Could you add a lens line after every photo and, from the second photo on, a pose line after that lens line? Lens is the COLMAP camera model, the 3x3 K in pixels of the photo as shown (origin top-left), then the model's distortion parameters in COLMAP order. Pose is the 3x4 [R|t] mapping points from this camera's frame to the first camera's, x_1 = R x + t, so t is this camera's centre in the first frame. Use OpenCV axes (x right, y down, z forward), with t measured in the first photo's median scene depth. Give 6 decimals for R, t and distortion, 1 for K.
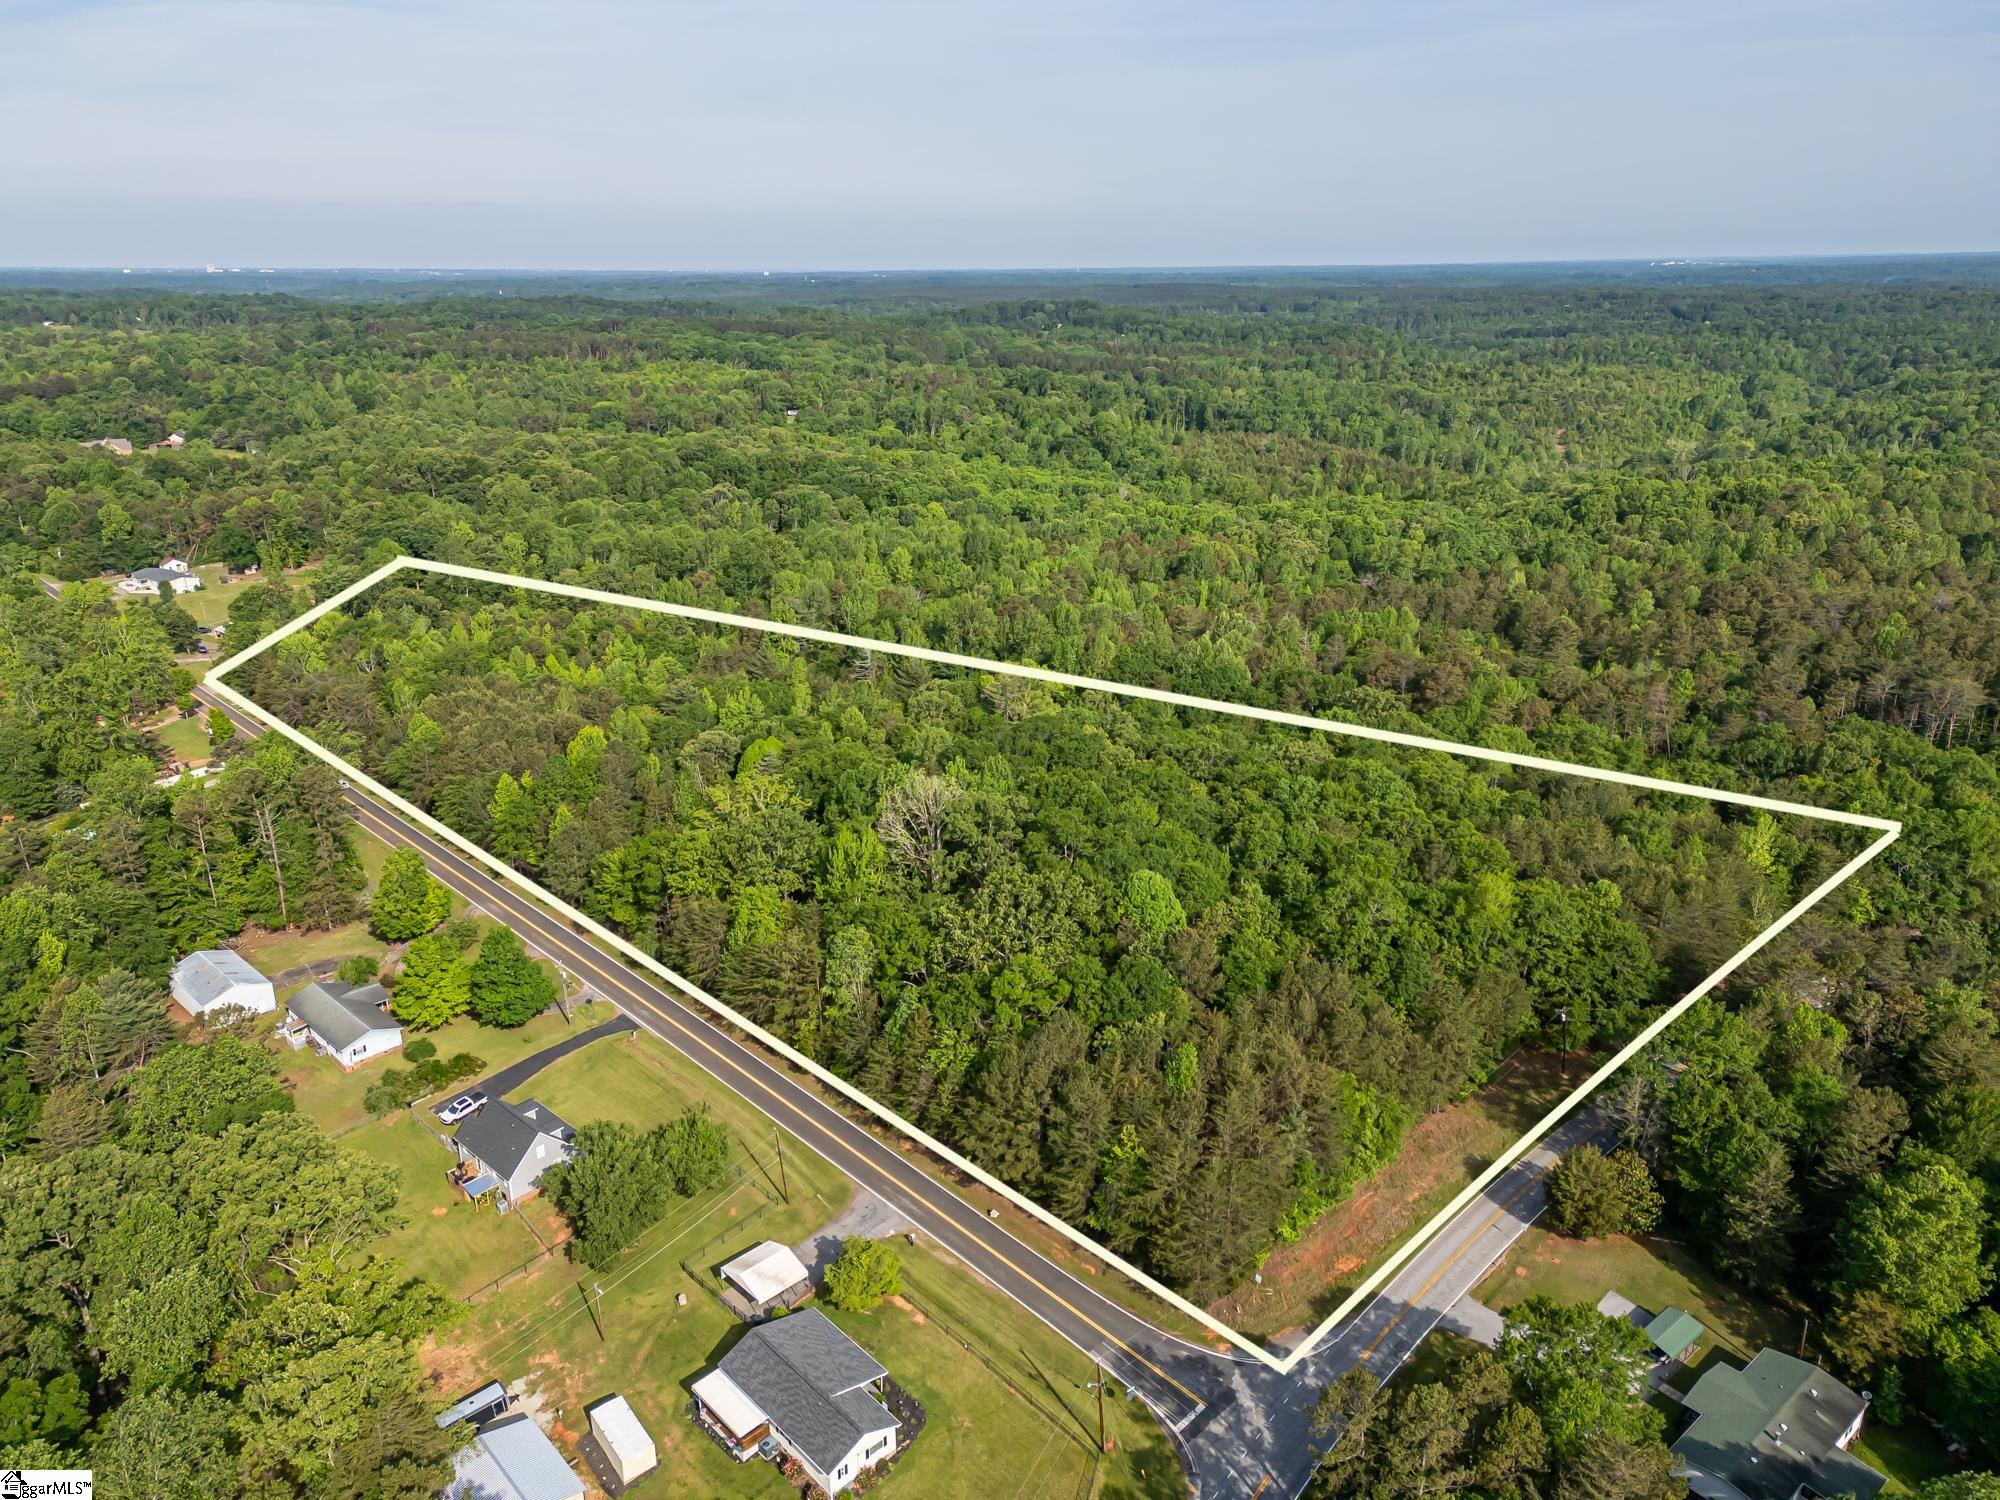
lens RADIAL K [[1372.8, 0, 1000.0], [0, 1372.8, 750.0], [0, 0, 1]] dist [0.027182, 0.067617]
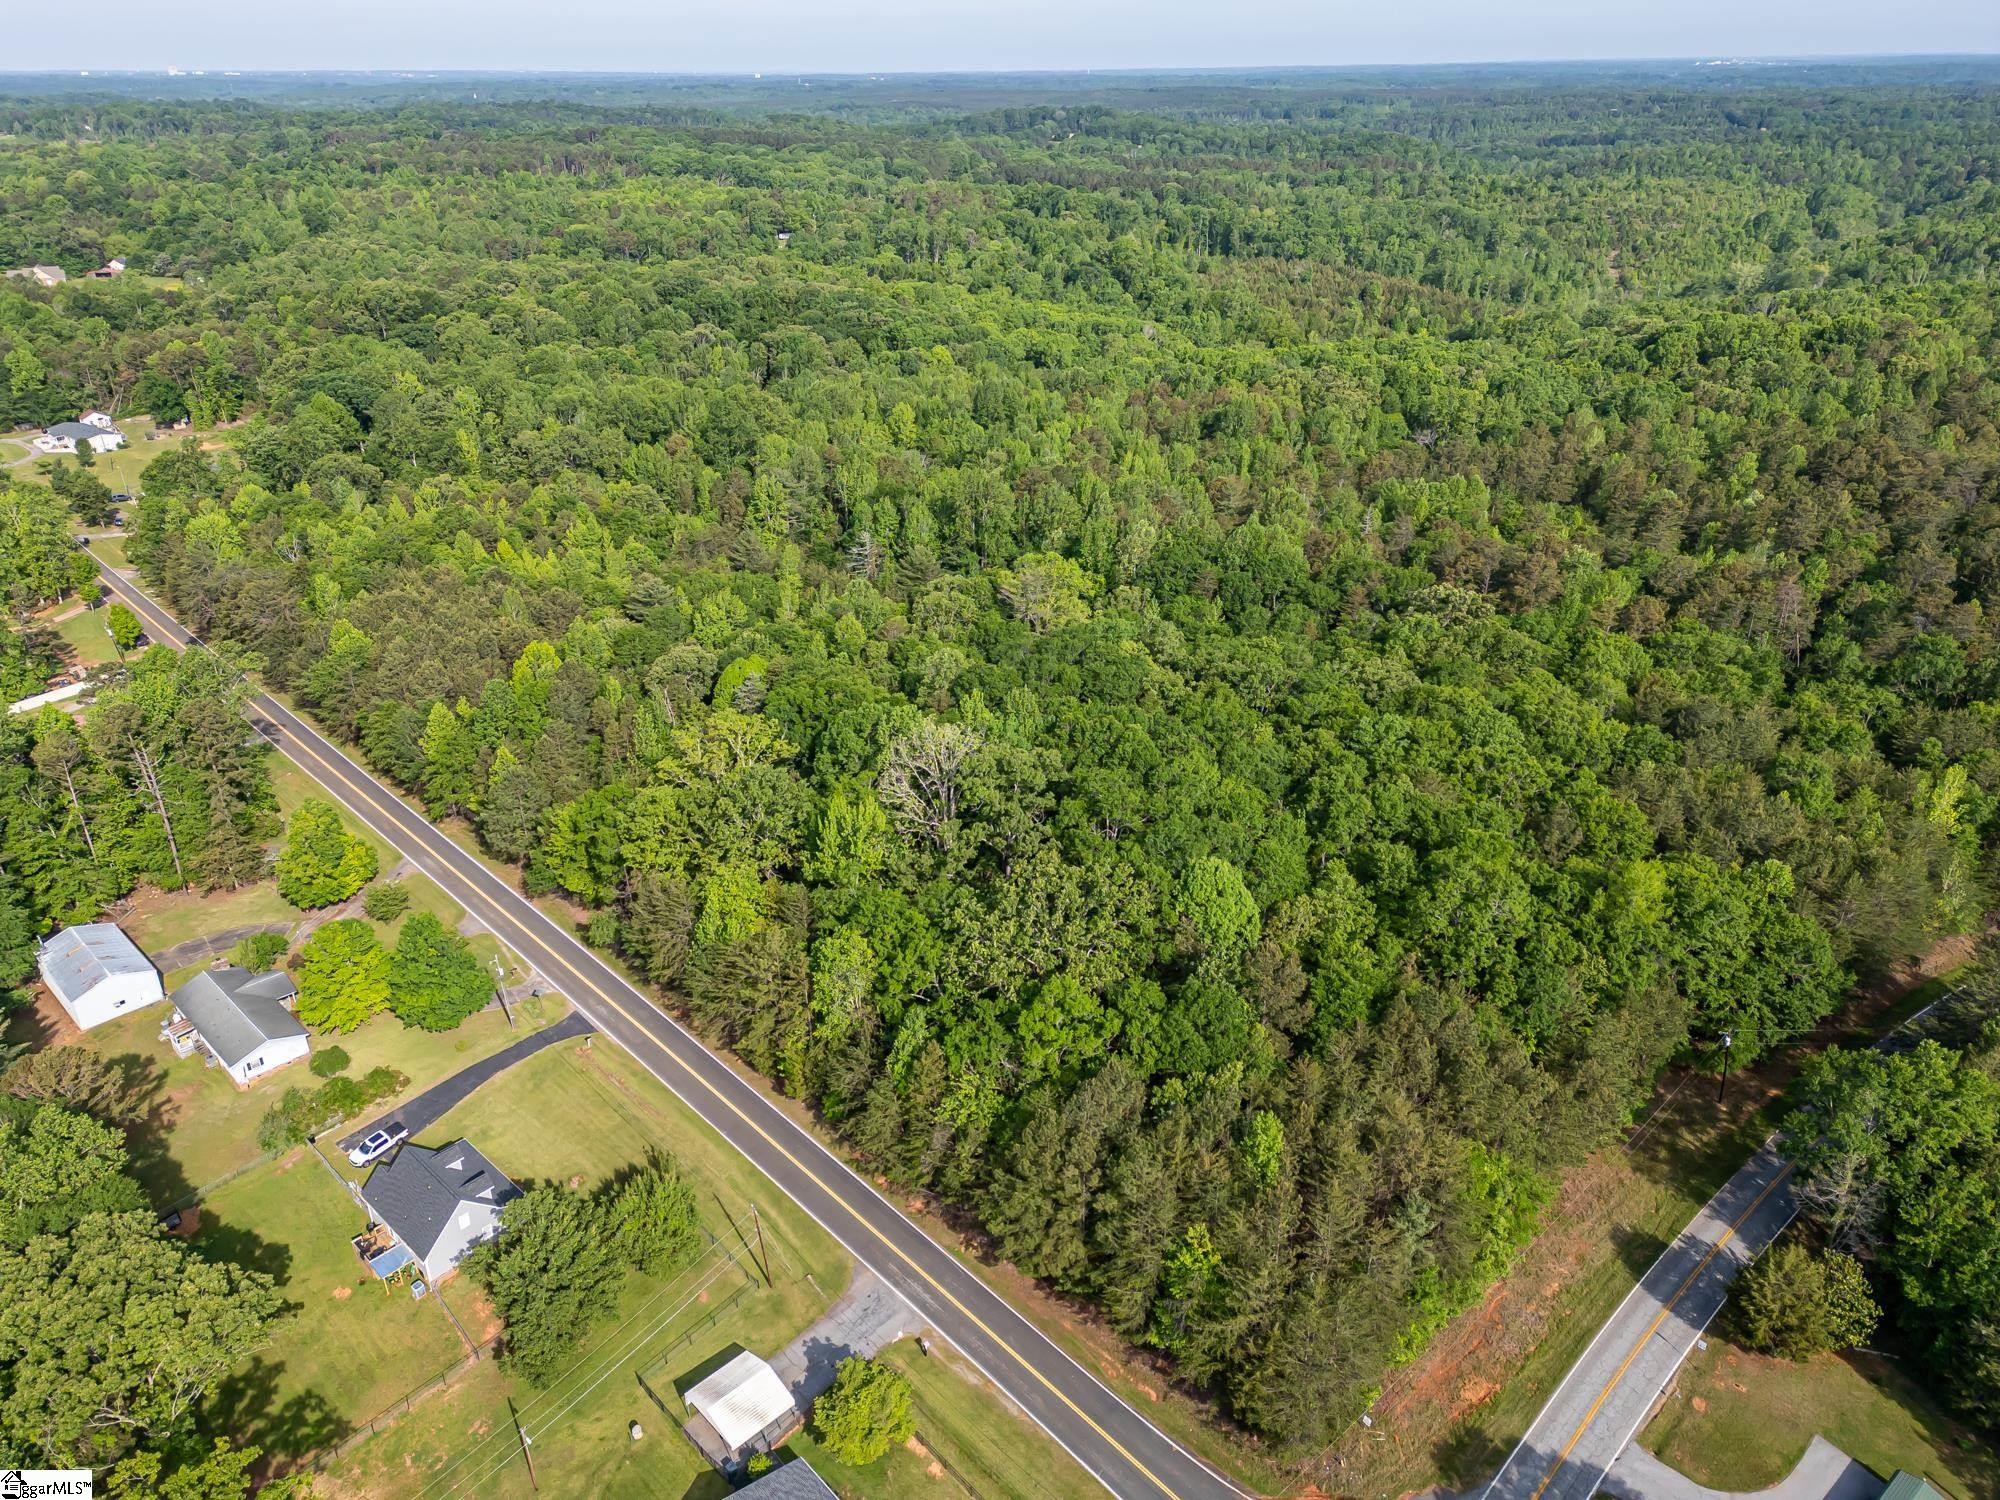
lens RADIAL K [[1378.8, 0, 1000.0], [0, 1378.8, 750.0], [0, 0, 1]] dist [0.053137, -0.003718]
pose [[0.999992, 0.000255, -0.003865, -0.010949], [0.000199, 0.993138, 0.116949, -0.052798], [0.003868, -0.116949, 0.993130, 0.151184]]
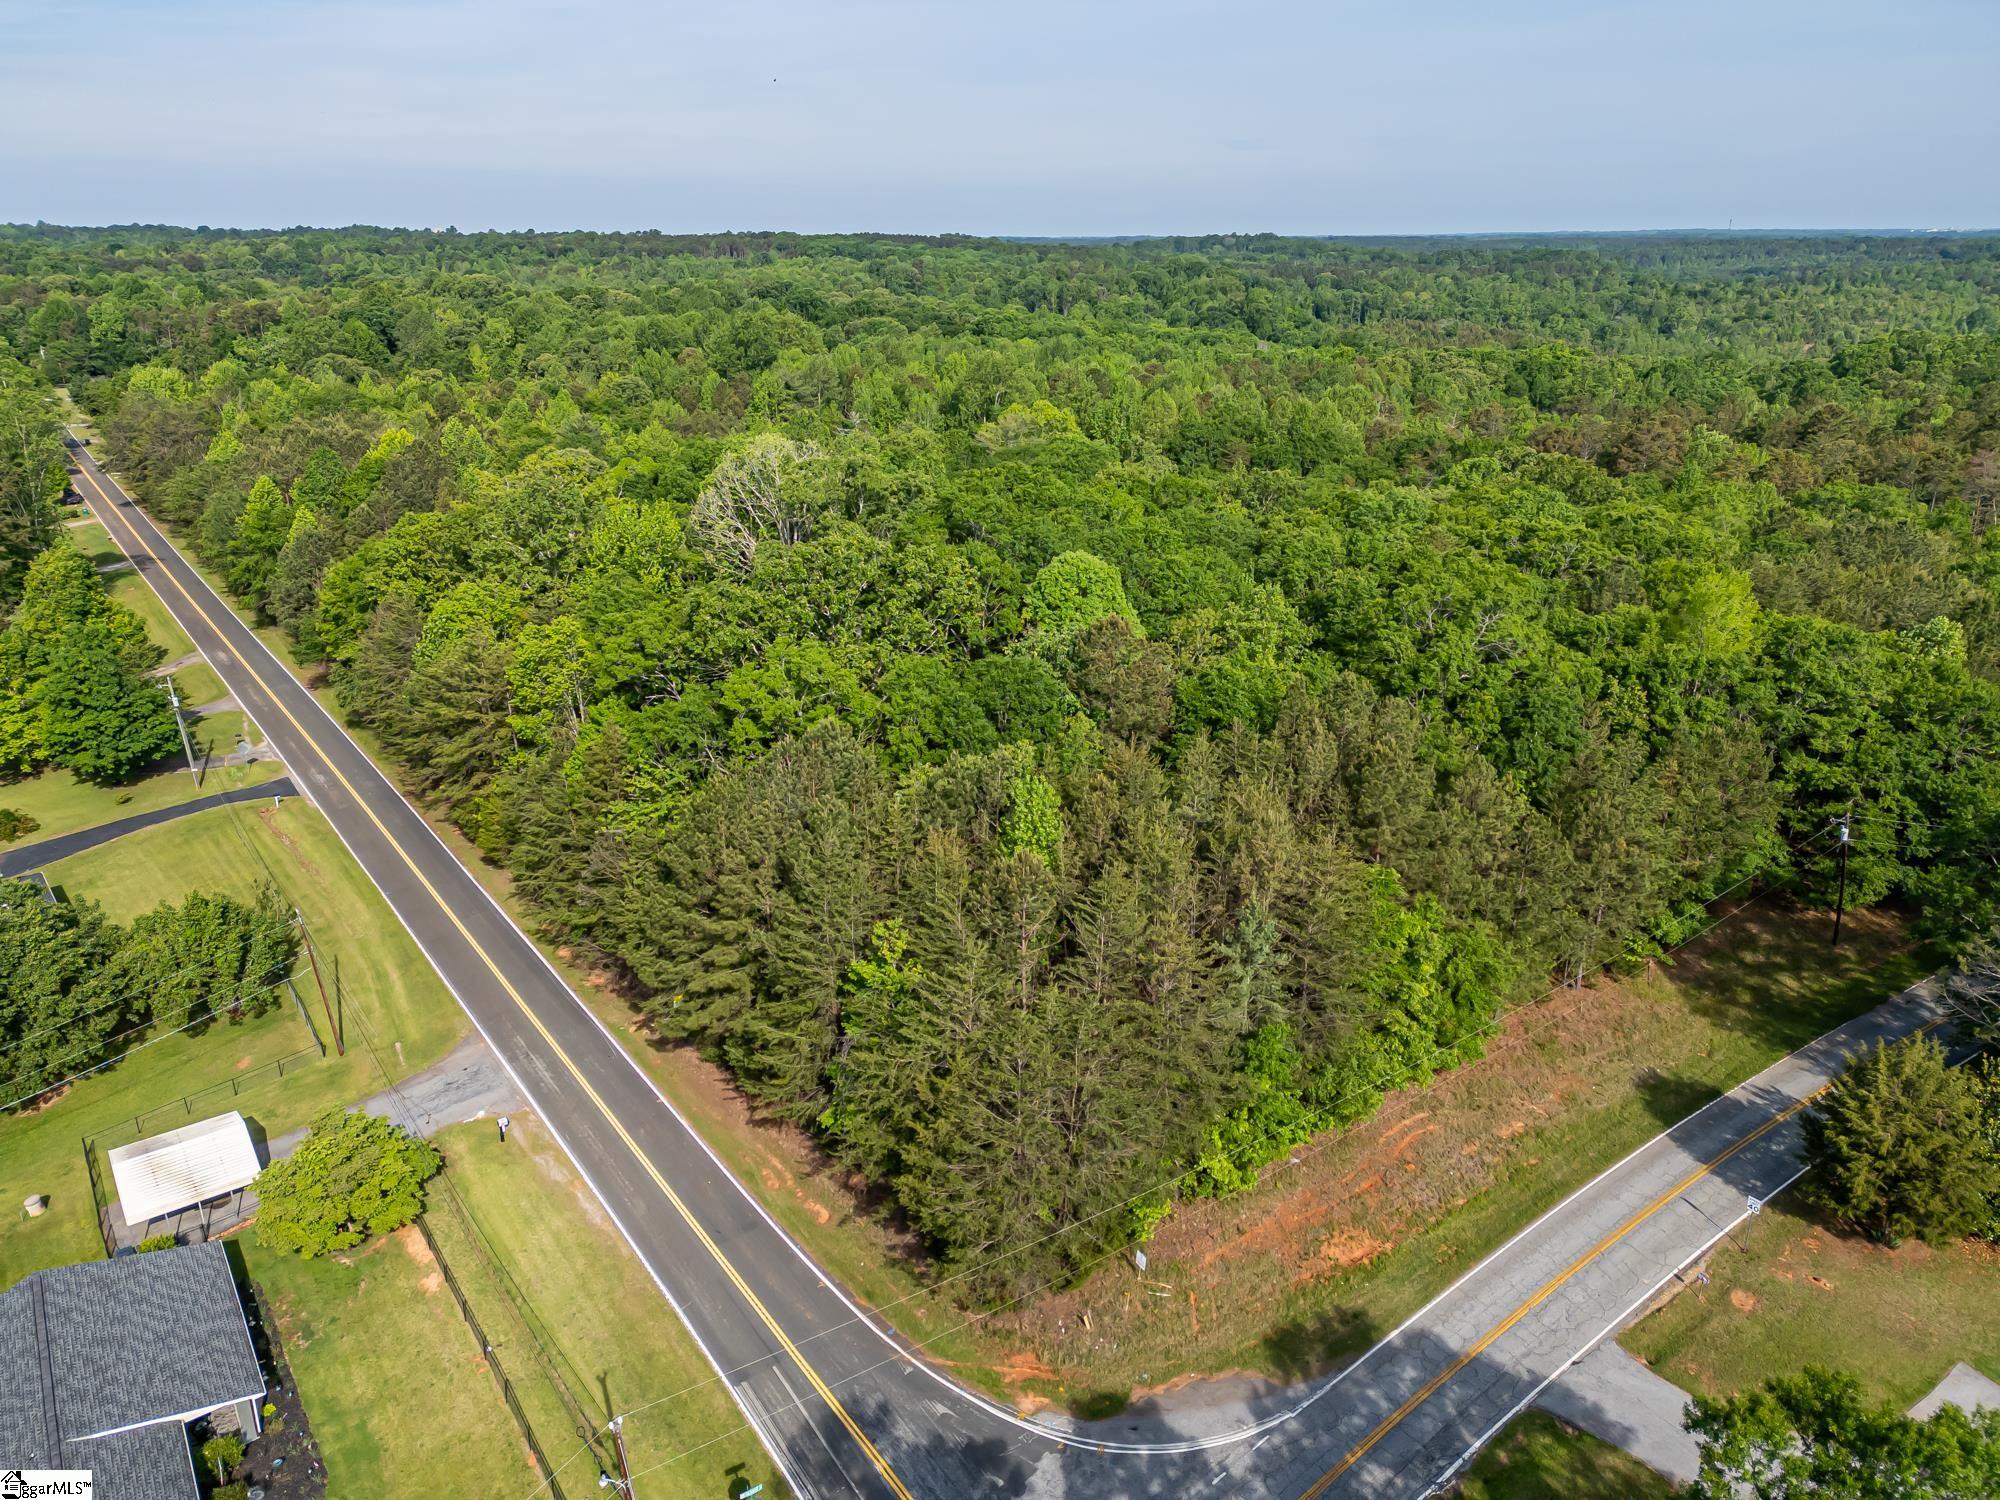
lens RADIAL K [[1373.7, 0, 1000.0], [0, 1373.7, 750.0], [0, 0, 1]] dist [0.094983, -0.070975]
pose [[0.991761, 0.049933, -0.117966, 0.110946], [-0.047277, 0.998564, 0.025206, 0.120160], [0.119055, -0.019422, 0.992698, 0.318316]]
